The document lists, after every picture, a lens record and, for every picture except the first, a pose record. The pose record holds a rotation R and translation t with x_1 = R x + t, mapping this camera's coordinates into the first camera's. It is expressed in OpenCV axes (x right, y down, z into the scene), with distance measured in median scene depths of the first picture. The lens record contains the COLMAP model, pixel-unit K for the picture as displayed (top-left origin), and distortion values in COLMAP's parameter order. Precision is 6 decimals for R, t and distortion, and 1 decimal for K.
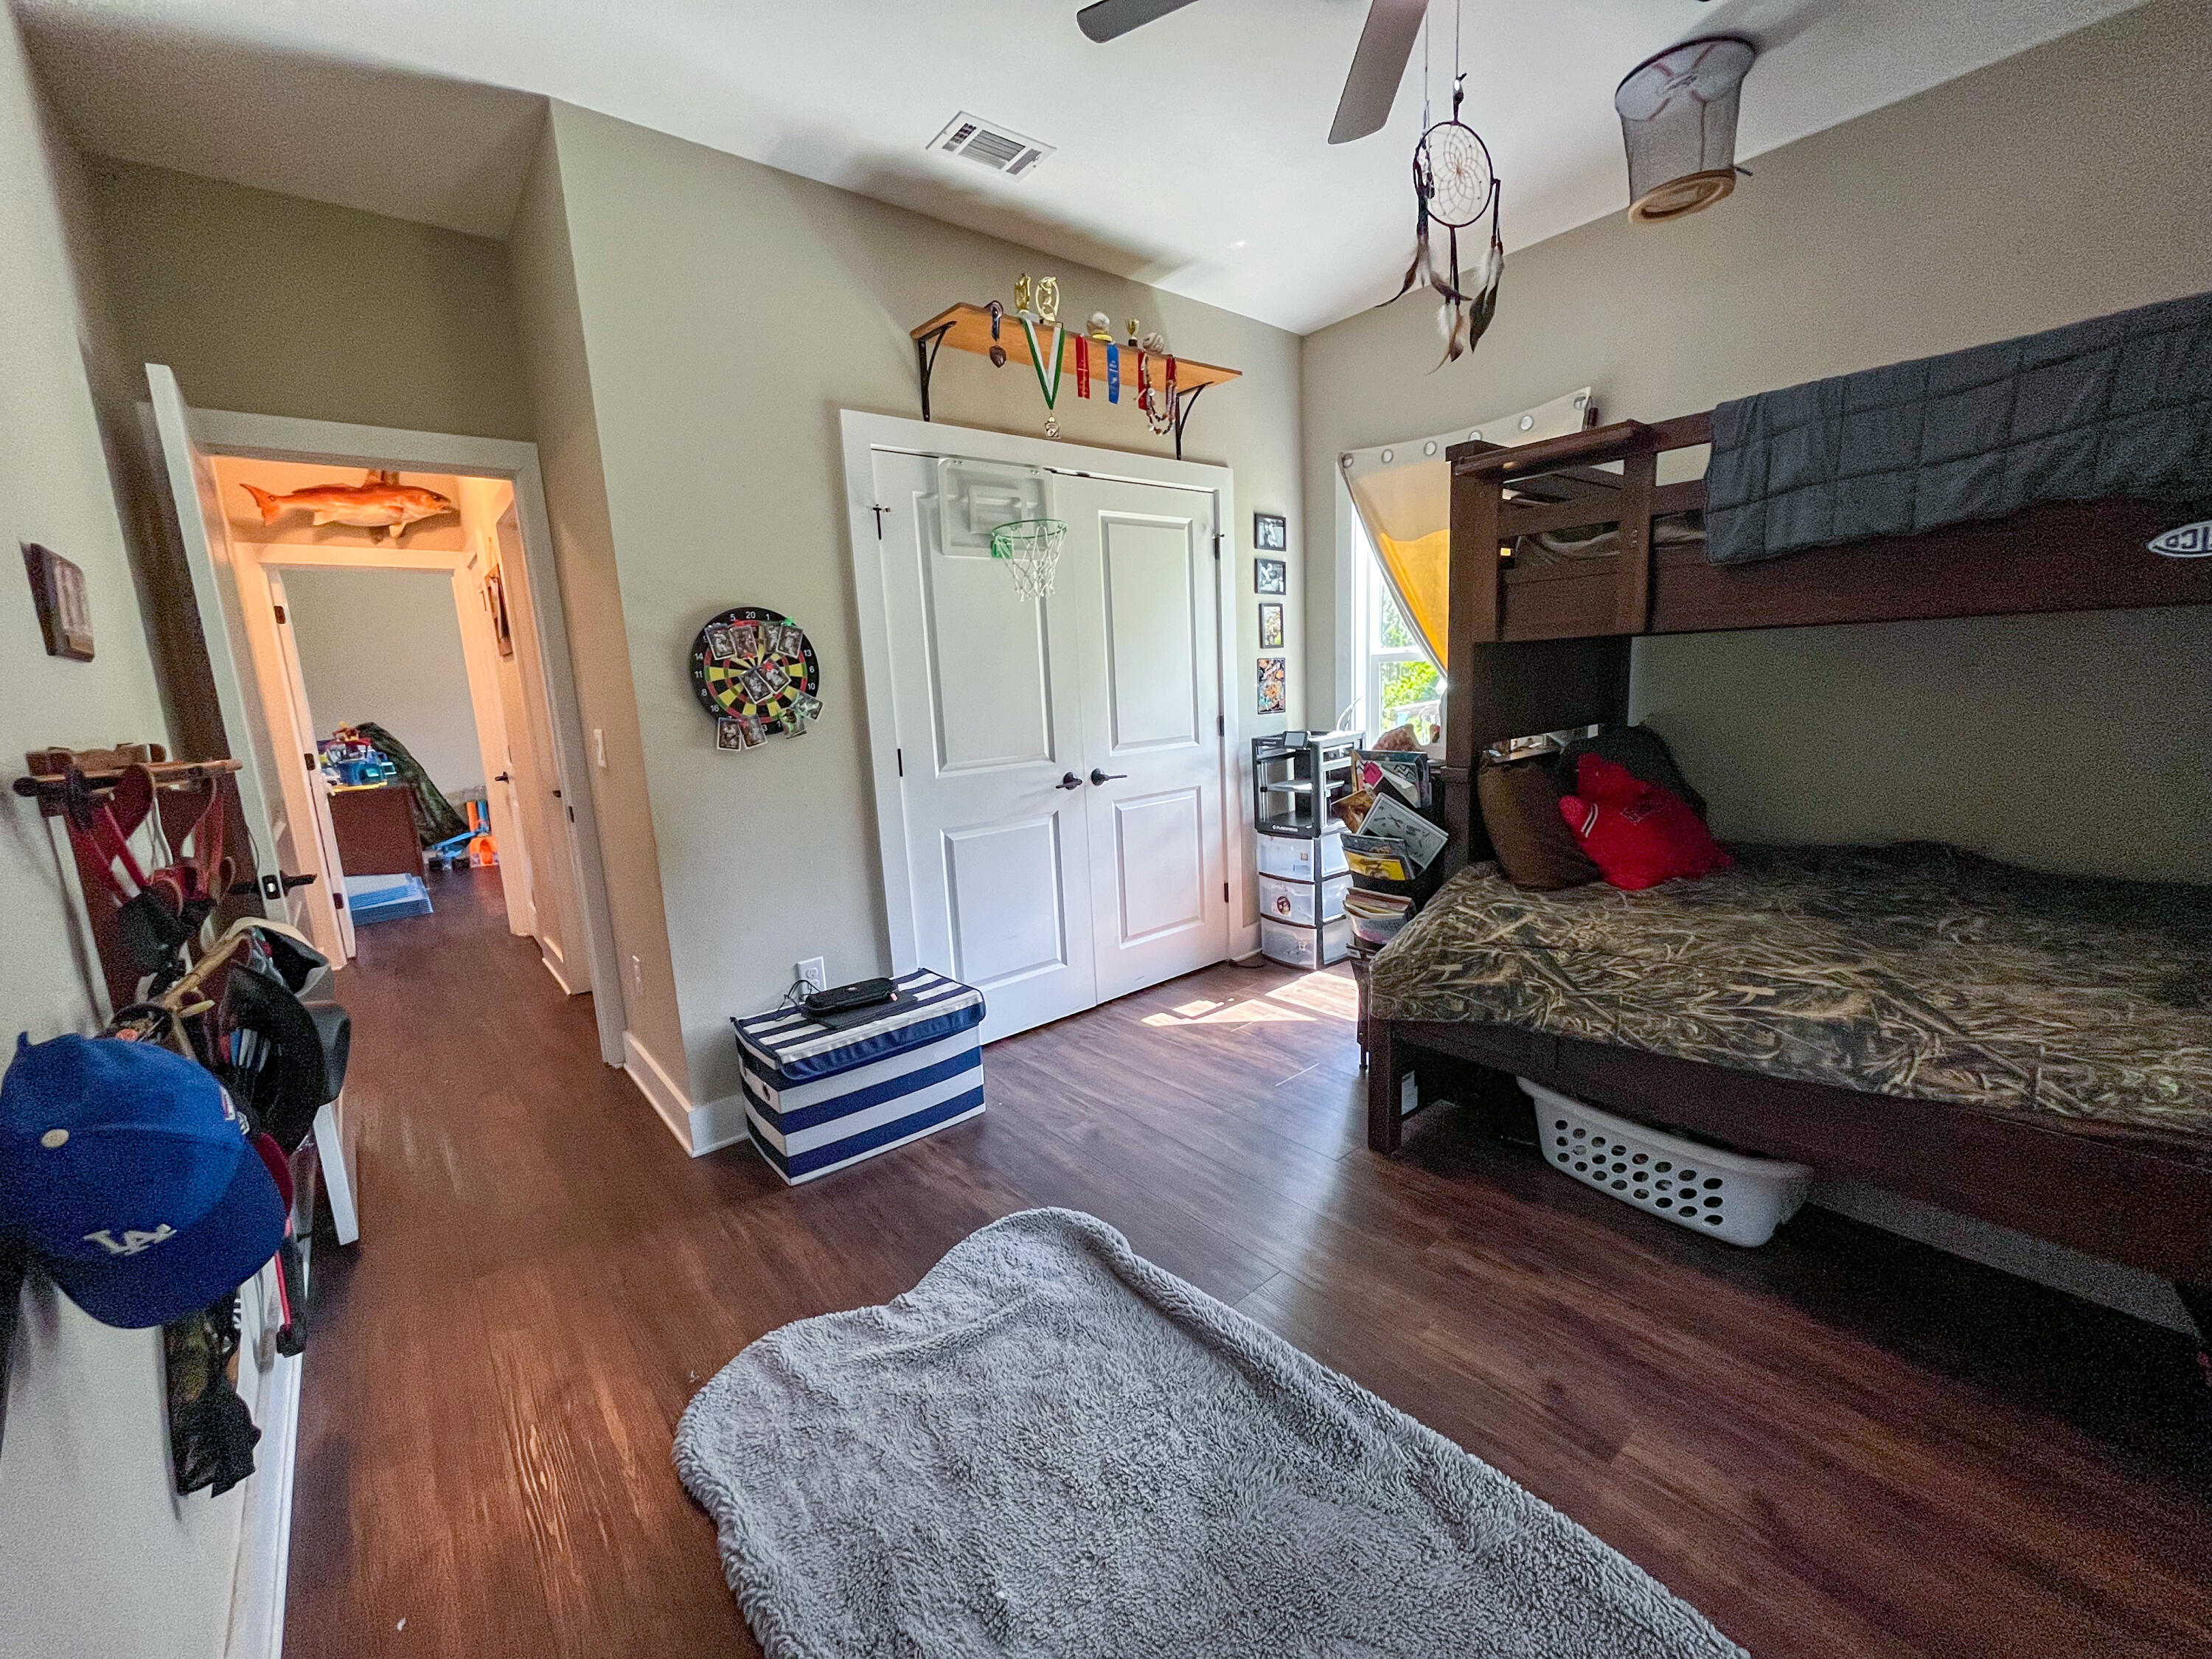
lens RADIAL K [[889.8, 0, 1112.0], [0, 889.8, 828.8], [0, 0, 1]] dist [-0.000907, -0.000411]
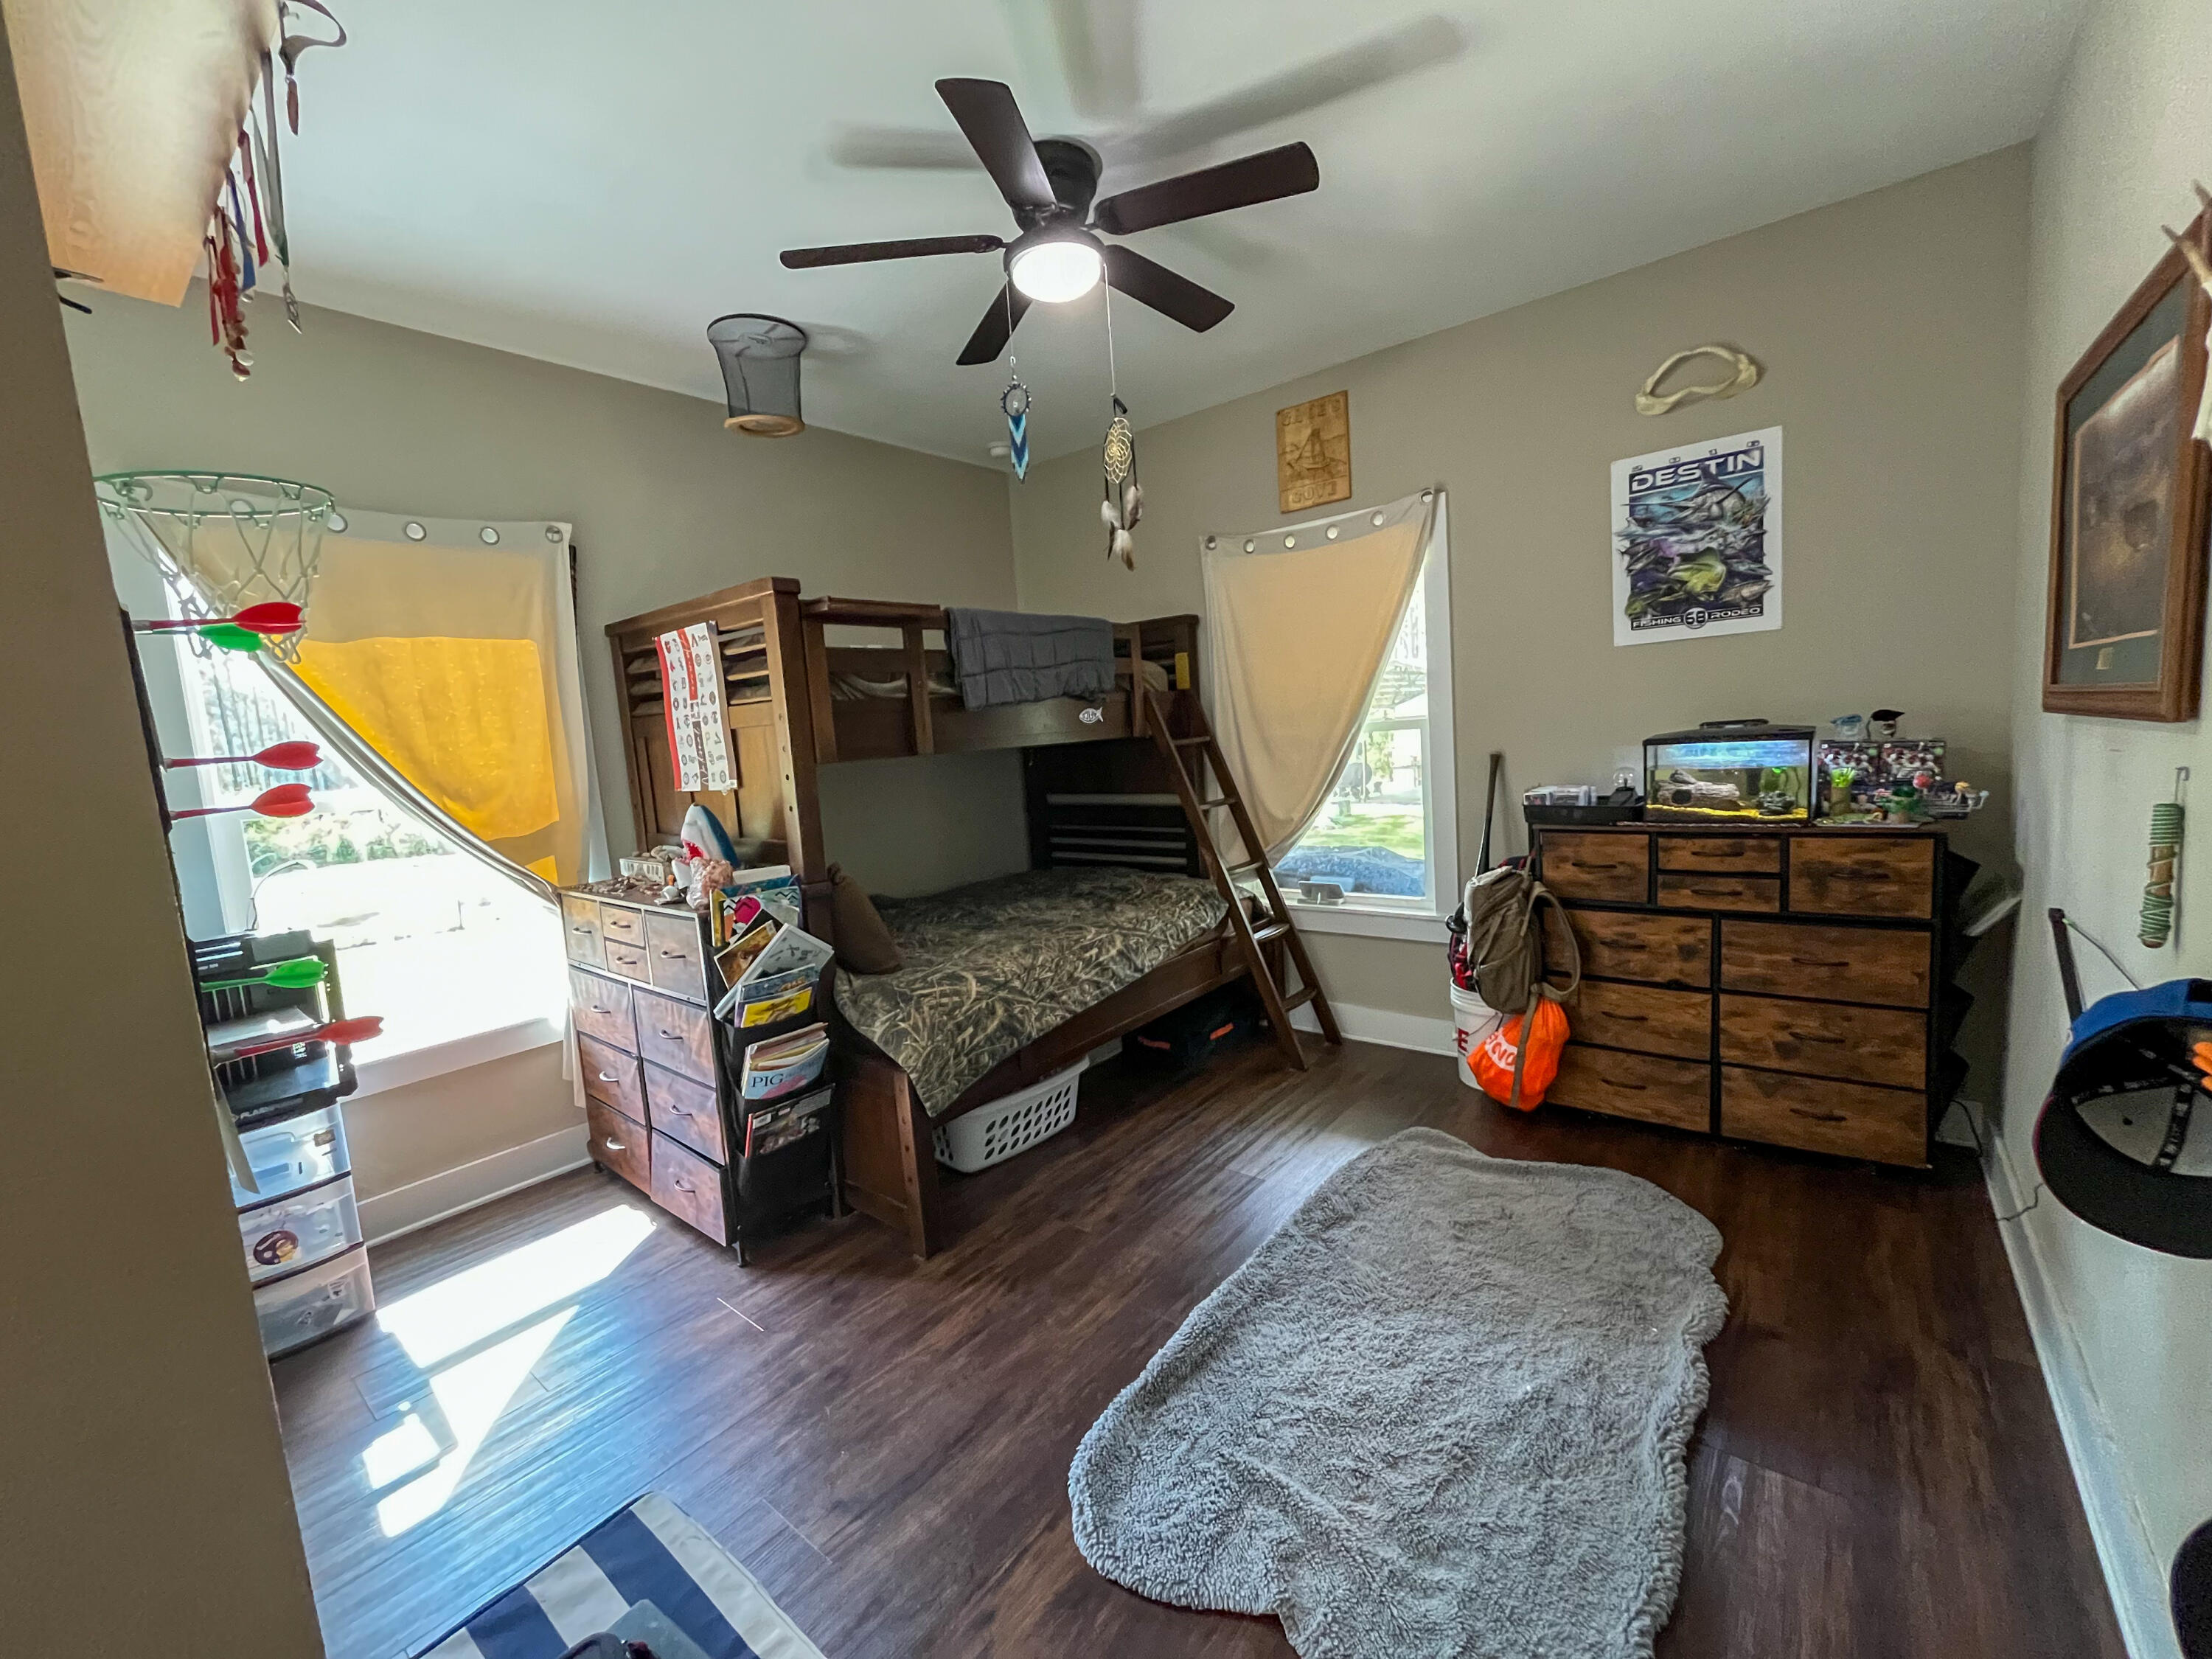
lens RADIAL K [[889.8, 0, 1112.0], [0, 889.8, 828.8], [0, 0, 1]] dist [-0.000907, -0.000411]
pose [[-0.195405, -0.044553, 0.979710, -0.799489], [0.240994, 0.966156, 0.092004, -0.166082], [-0.950652, 0.254082, -0.178055, 0.988531]]
